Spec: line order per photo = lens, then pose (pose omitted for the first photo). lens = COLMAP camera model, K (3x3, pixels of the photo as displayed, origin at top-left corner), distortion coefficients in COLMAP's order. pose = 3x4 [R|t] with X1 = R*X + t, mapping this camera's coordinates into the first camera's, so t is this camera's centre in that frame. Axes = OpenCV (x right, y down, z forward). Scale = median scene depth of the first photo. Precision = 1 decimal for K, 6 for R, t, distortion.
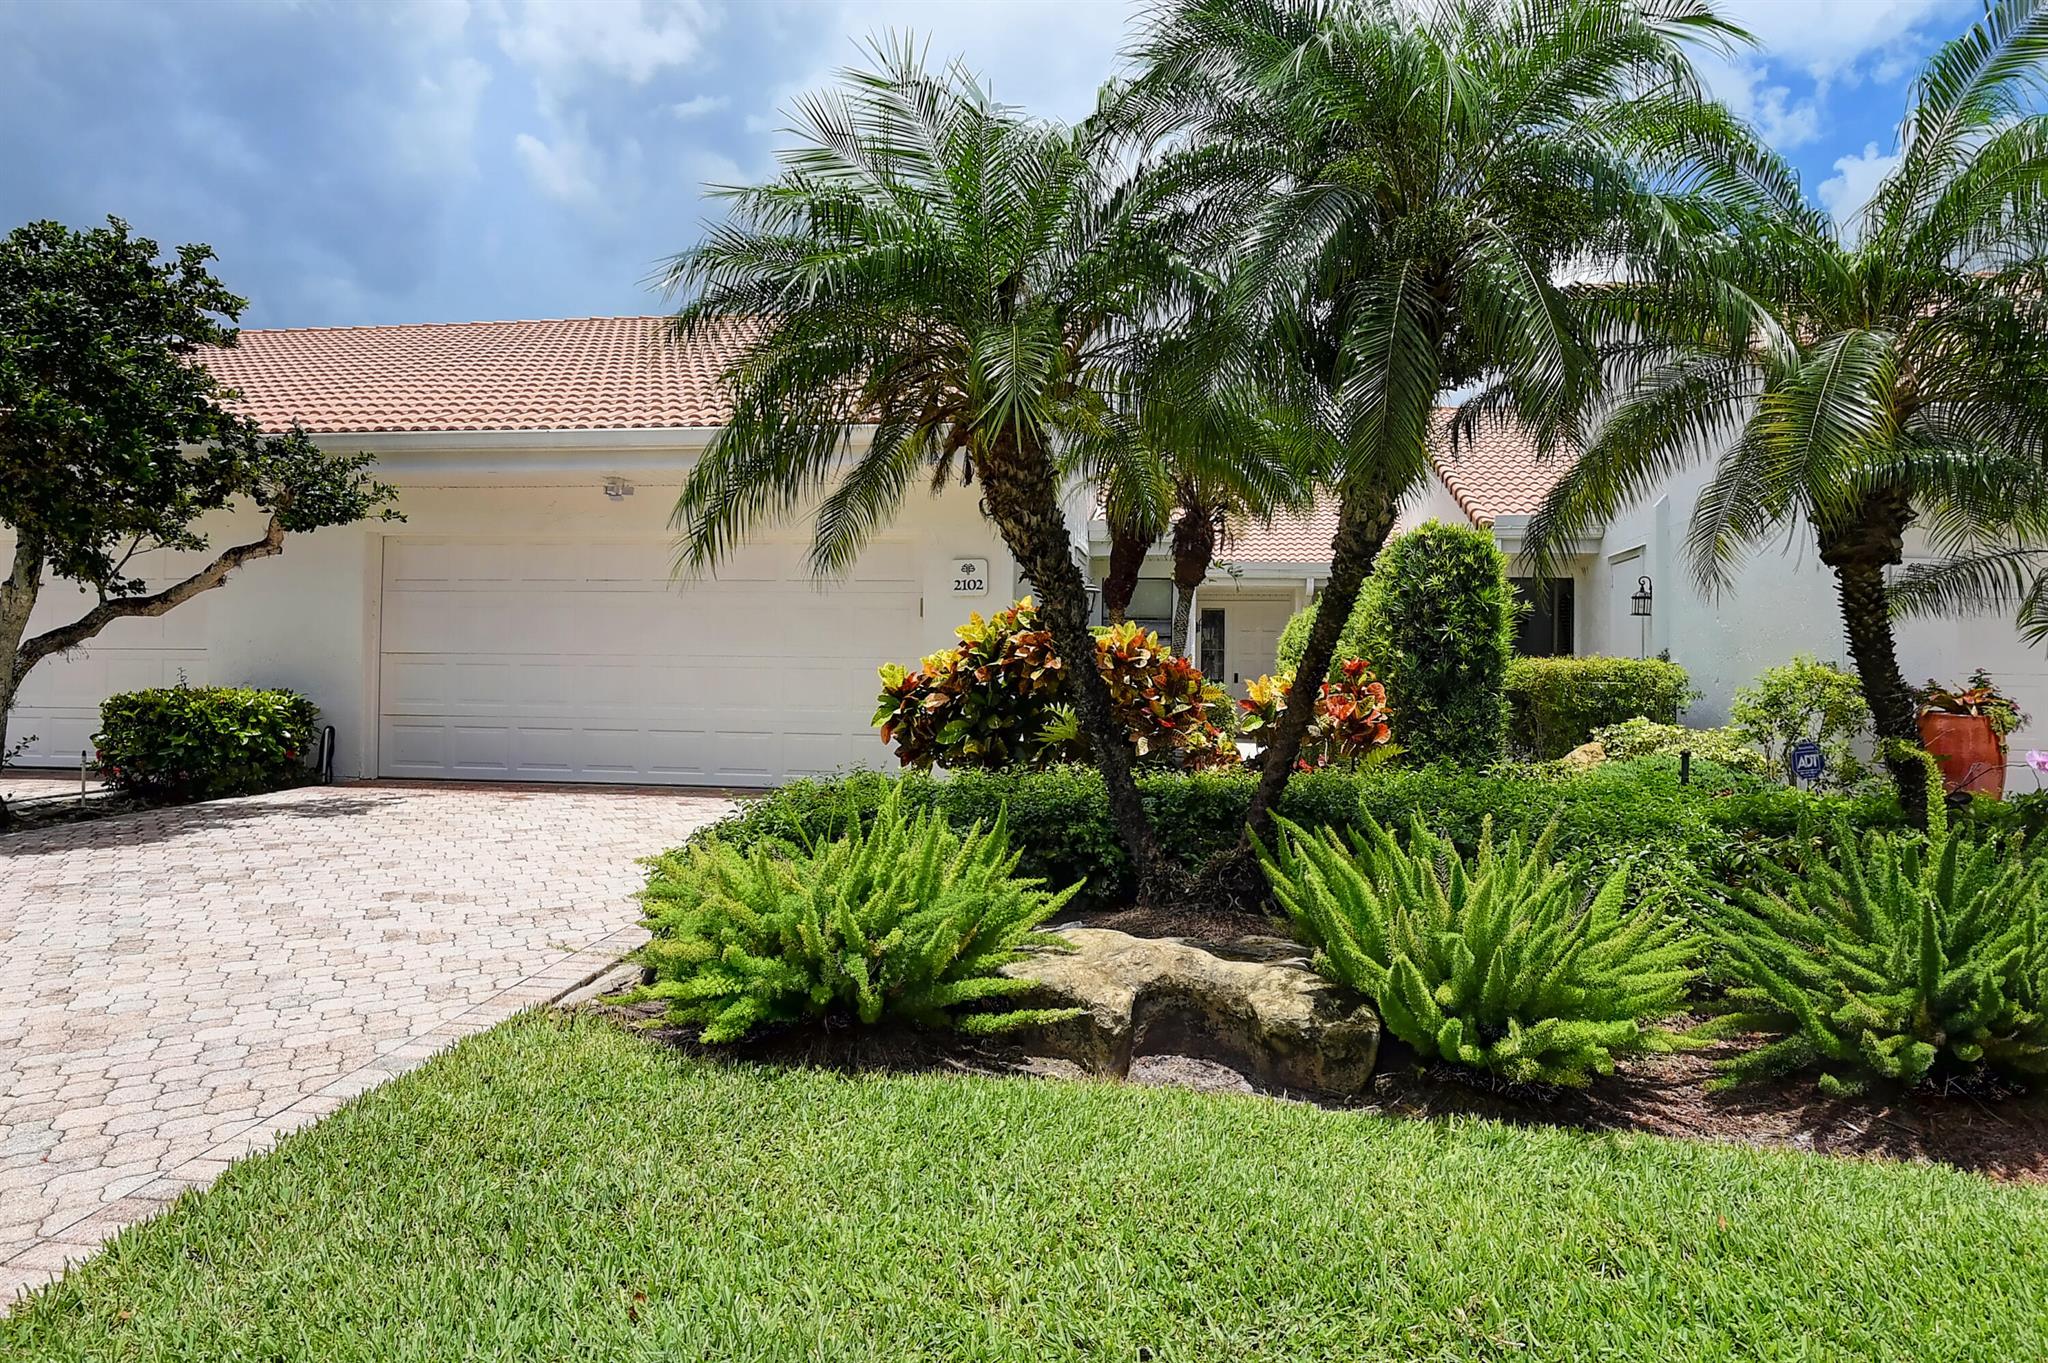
lens RADIAL K [[1226.9, 0, 1020.4], [0, 1226.9, 685.8], [0, 0, 1]] dist [0.006332, 0.000746]
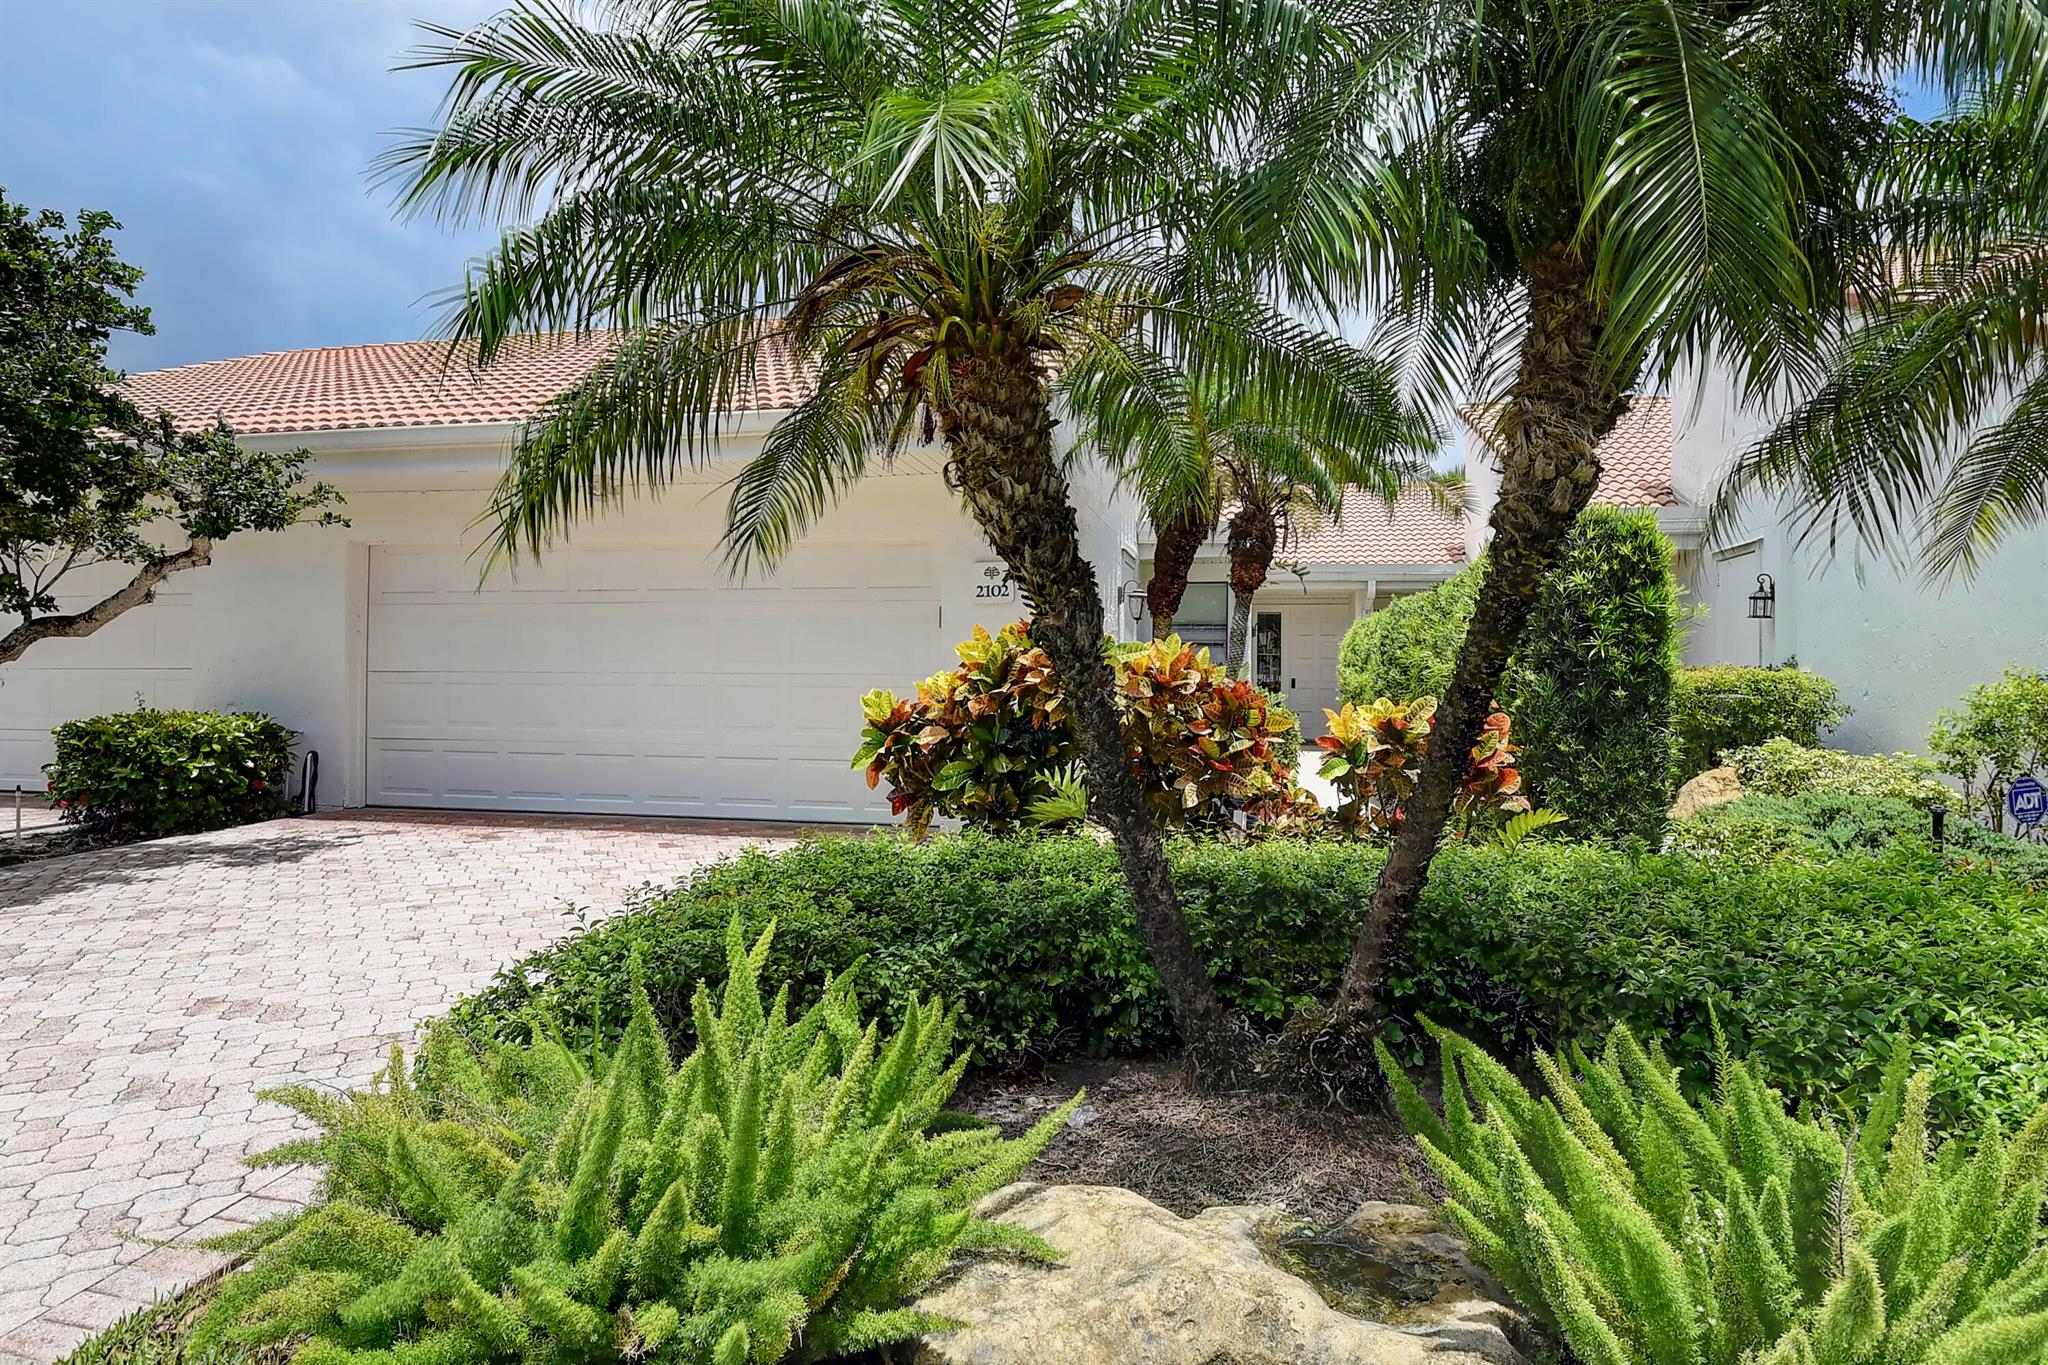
lens RADIAL K [[1131.0, 0, 1020.4], [0, 1131.0, 692.1], [0, 0, 1]] dist [-0.005420, -0.003700]
pose [[0.998364, -0.005899, -0.056873, 0.030093], [0.006298, 0.999957, 0.006839, -0.020393], [0.056831, -0.007186, 0.998358, 0.257816]]
